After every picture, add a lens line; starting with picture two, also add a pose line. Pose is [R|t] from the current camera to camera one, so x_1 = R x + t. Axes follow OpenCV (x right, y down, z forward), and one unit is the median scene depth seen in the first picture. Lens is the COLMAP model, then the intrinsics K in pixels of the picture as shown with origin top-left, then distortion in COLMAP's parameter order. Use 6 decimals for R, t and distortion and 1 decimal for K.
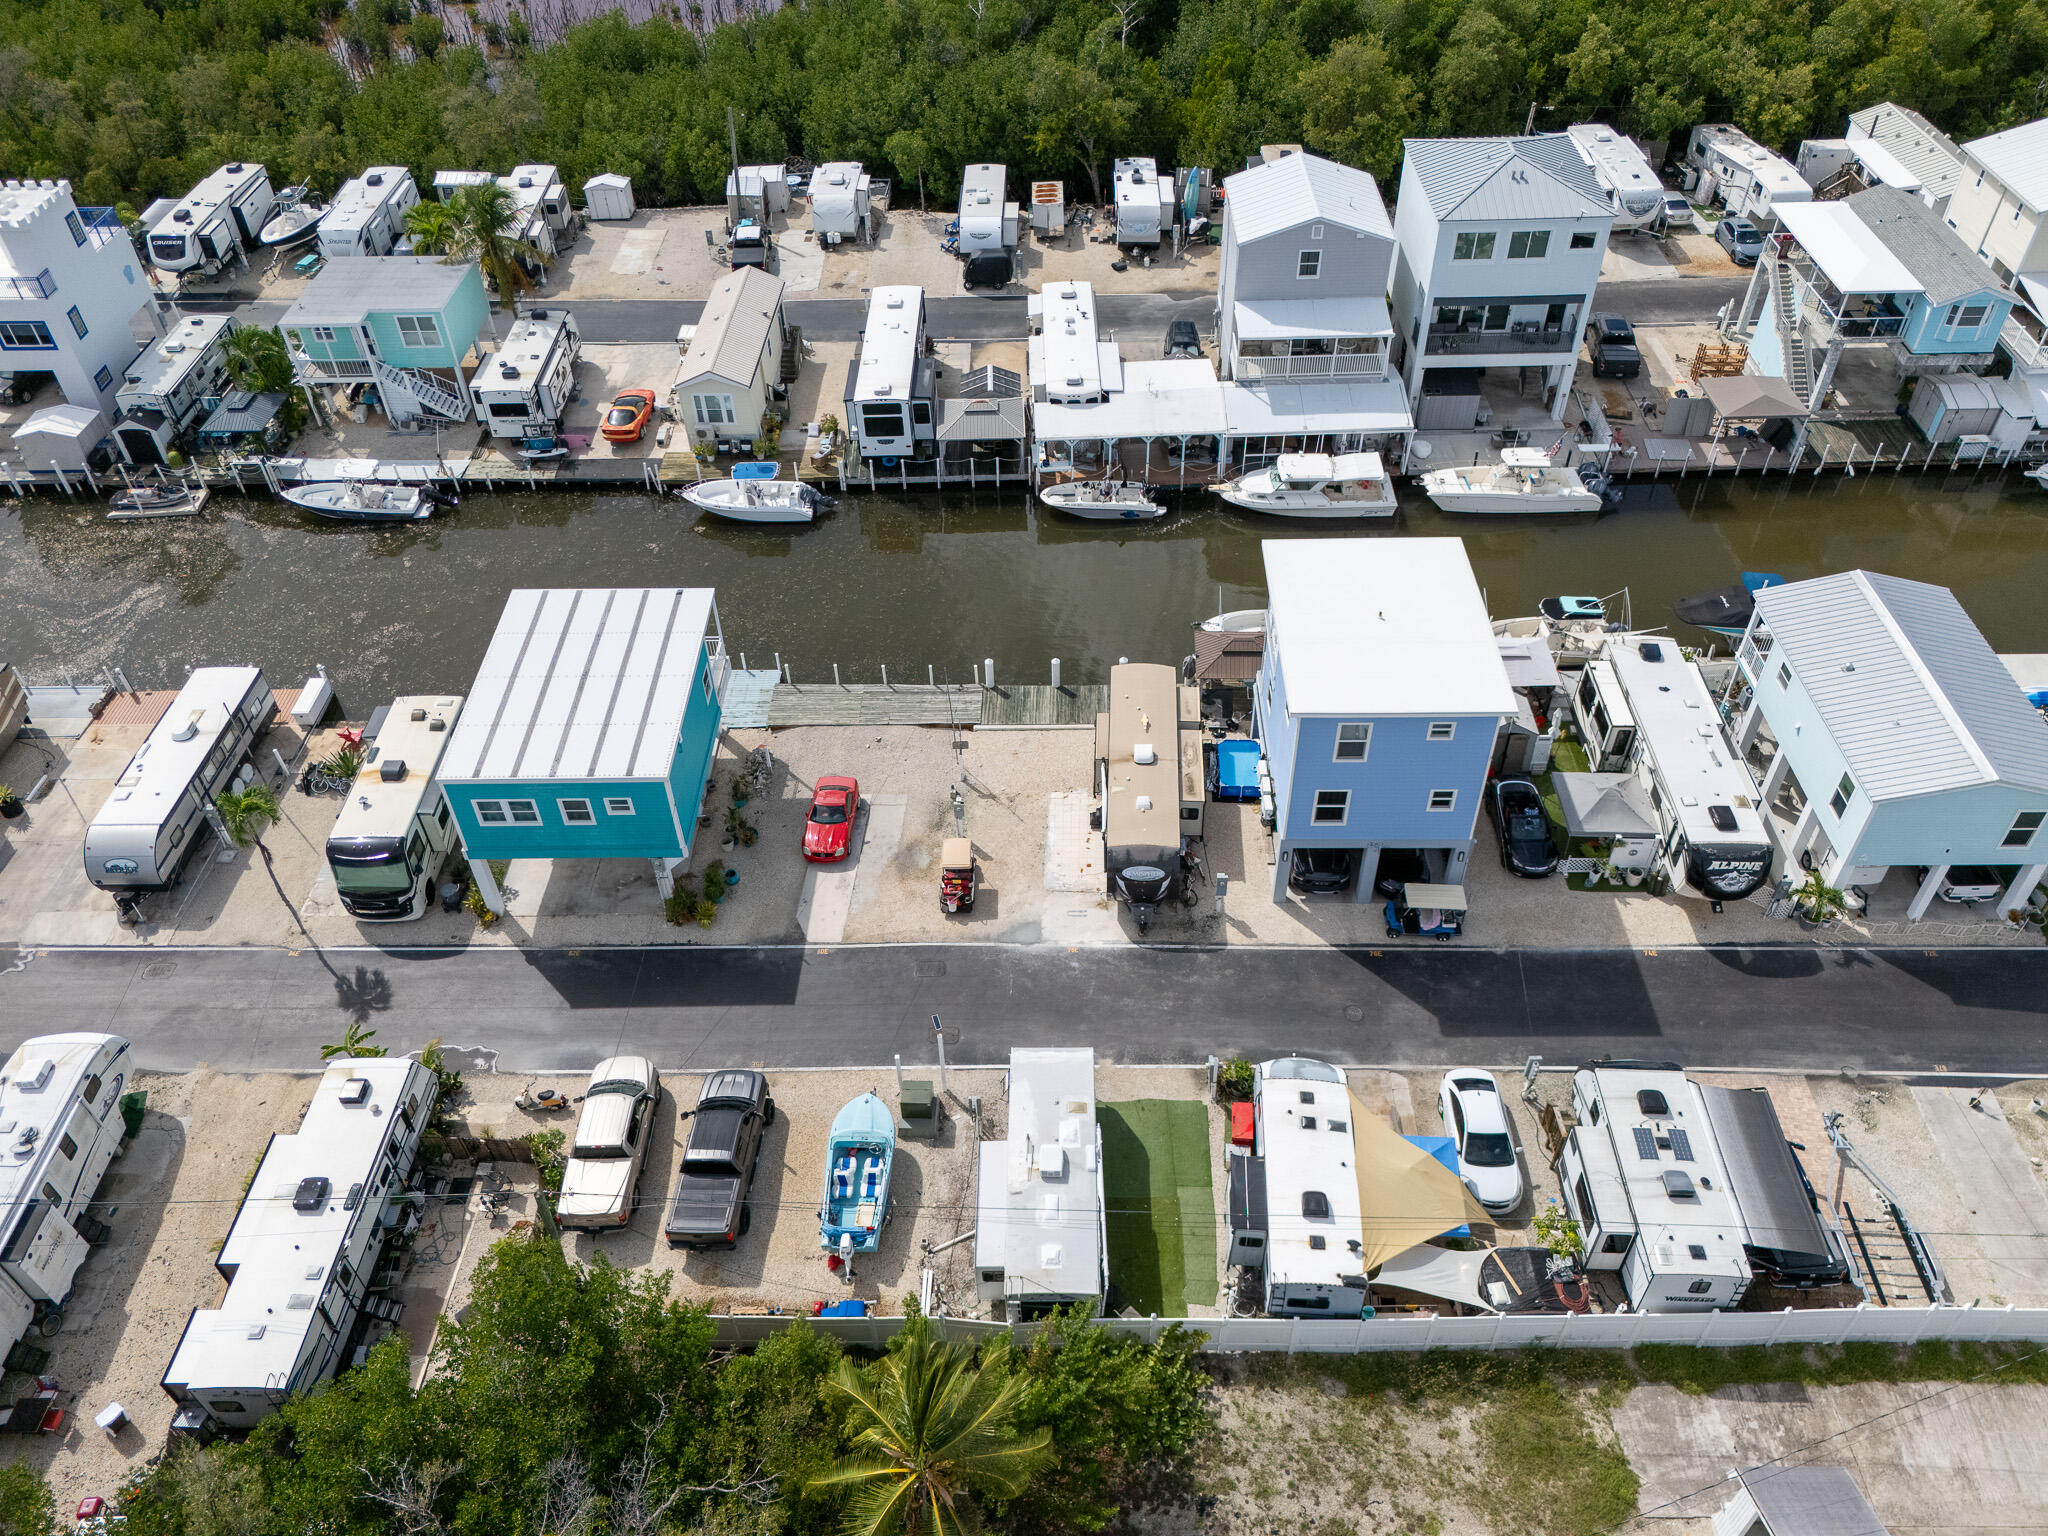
lens RADIAL K [[1525.4, 0, 1024.0], [0, 1525.4, 759.6], [0, 0, 1]] dist [0.065810, -0.054615]
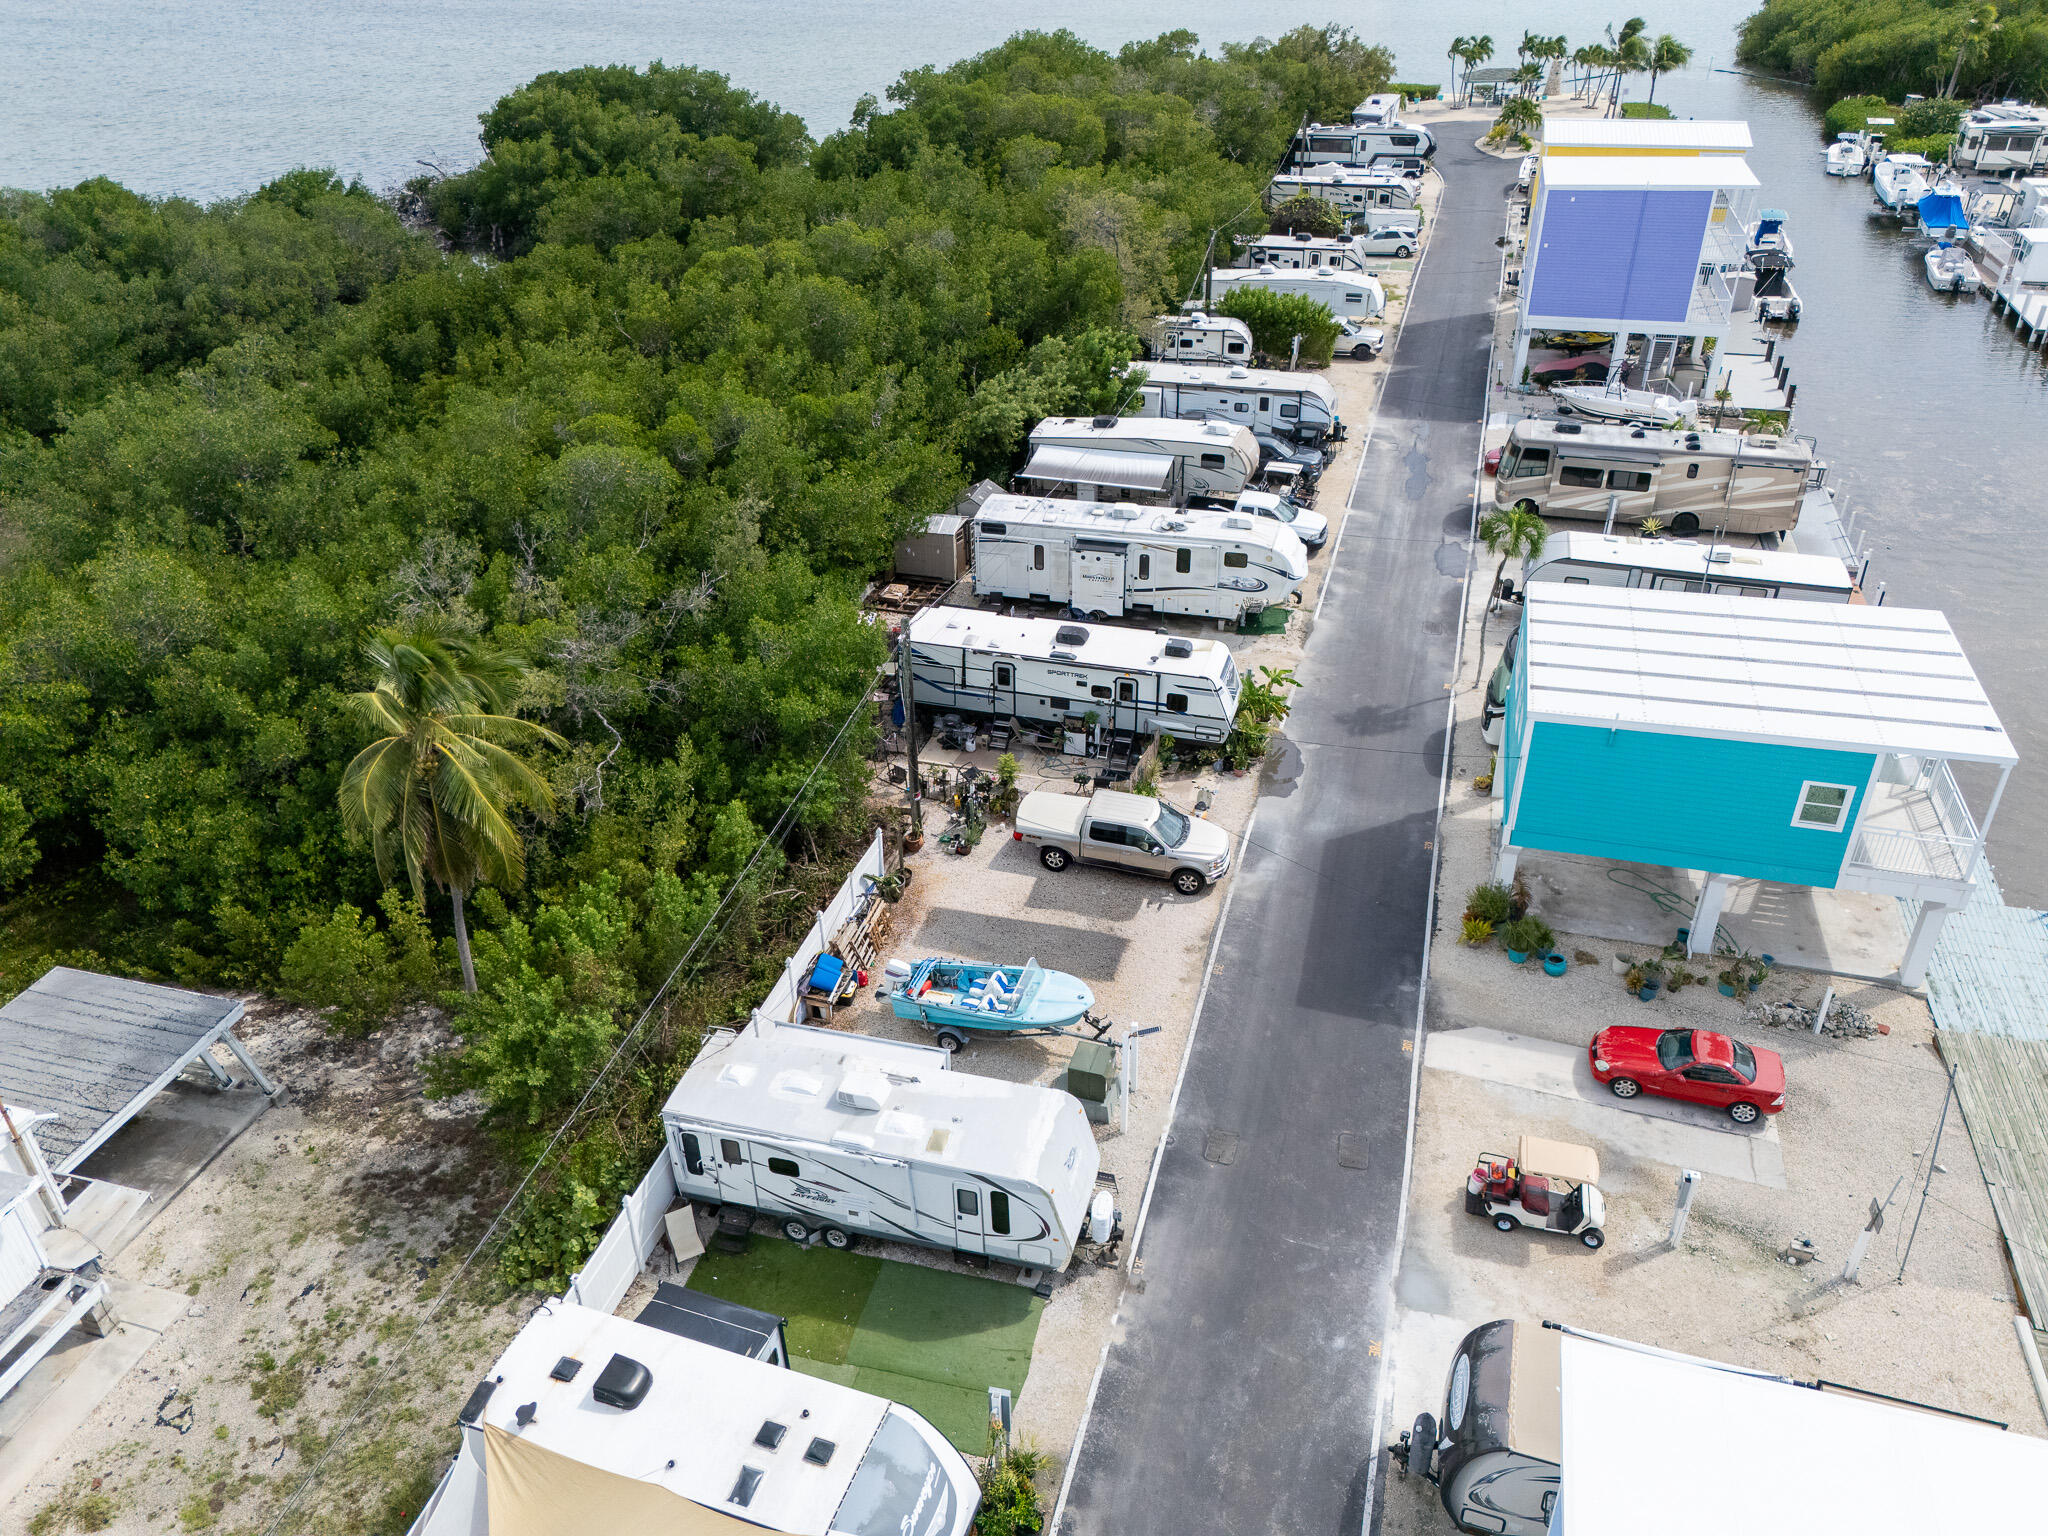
lens RADIAL K [[1525.4, 0, 1034.9], [0, 1525.4, 740.9], [0, 0, 1]] dist [0.065810, -0.054615]
pose [[-0.256293, 0.511096, -0.820423, 0.409884], [-0.640486, 0.545899, 0.540159, -0.214618], [0.723941, 0.663909, 0.187440, 0.675270]]
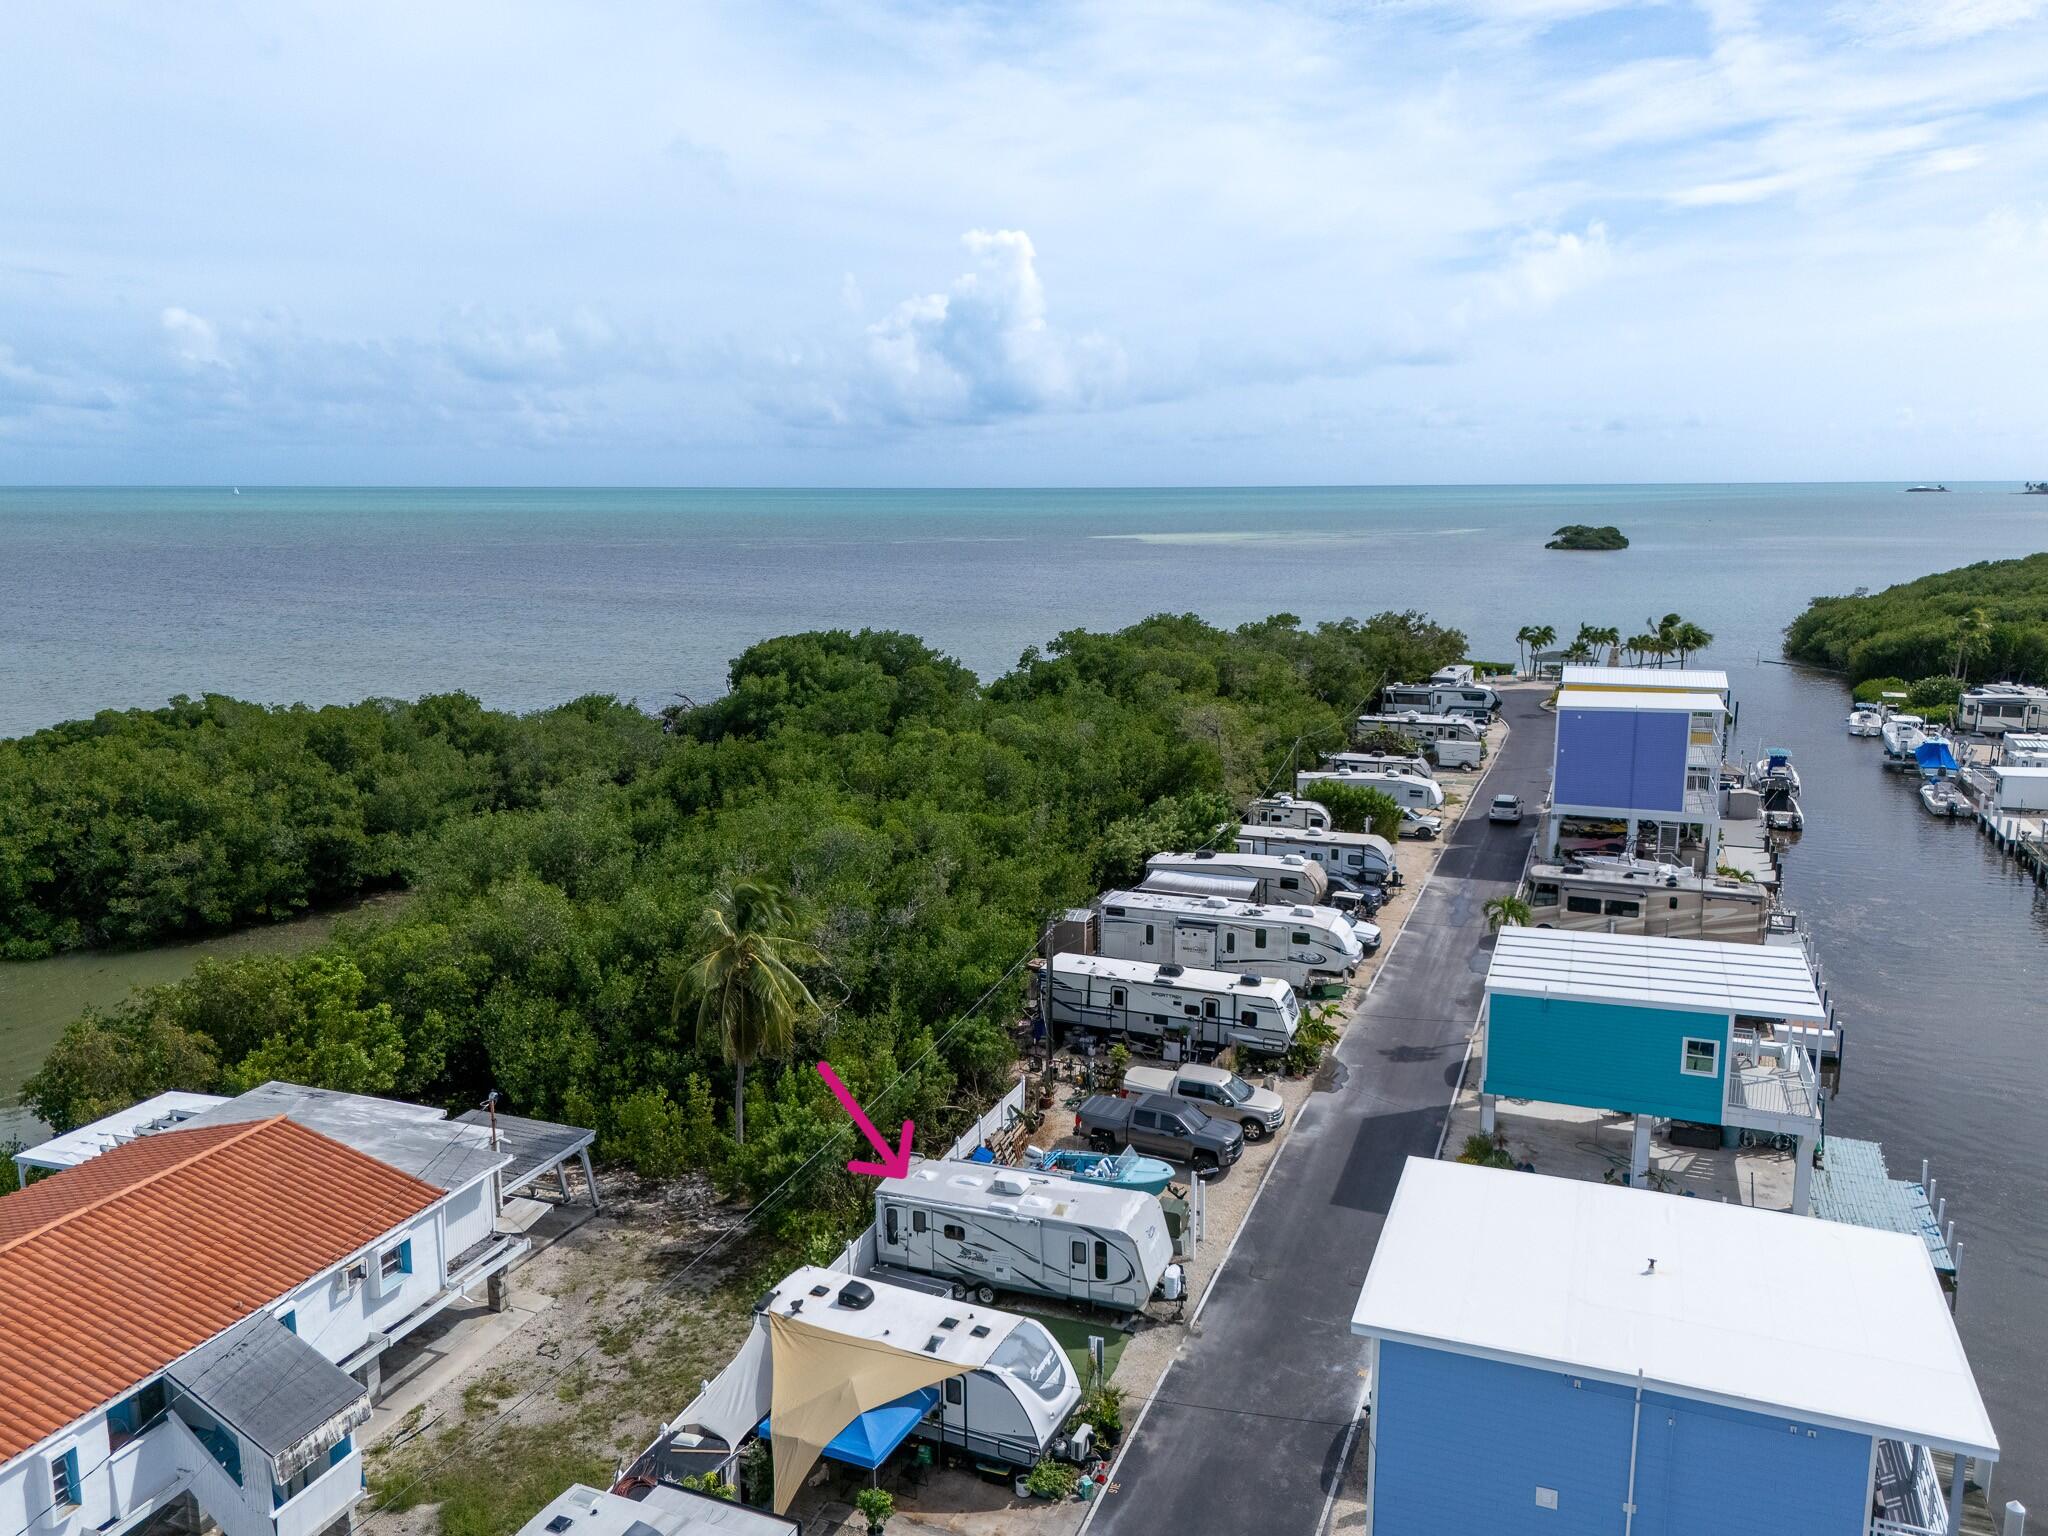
lens RADIAL K [[1525.4, 0, 1038.8], [0, 1525.4, 754.0], [0, 0, 1]] dist [0.065810, -0.054615]
pose [[-0.342554, 0.185272, -0.921049, 0.758238], [-0.627679, 0.684327, 0.371099, -0.277780], [0.699053, 0.705245, -0.118128, 0.769053]]
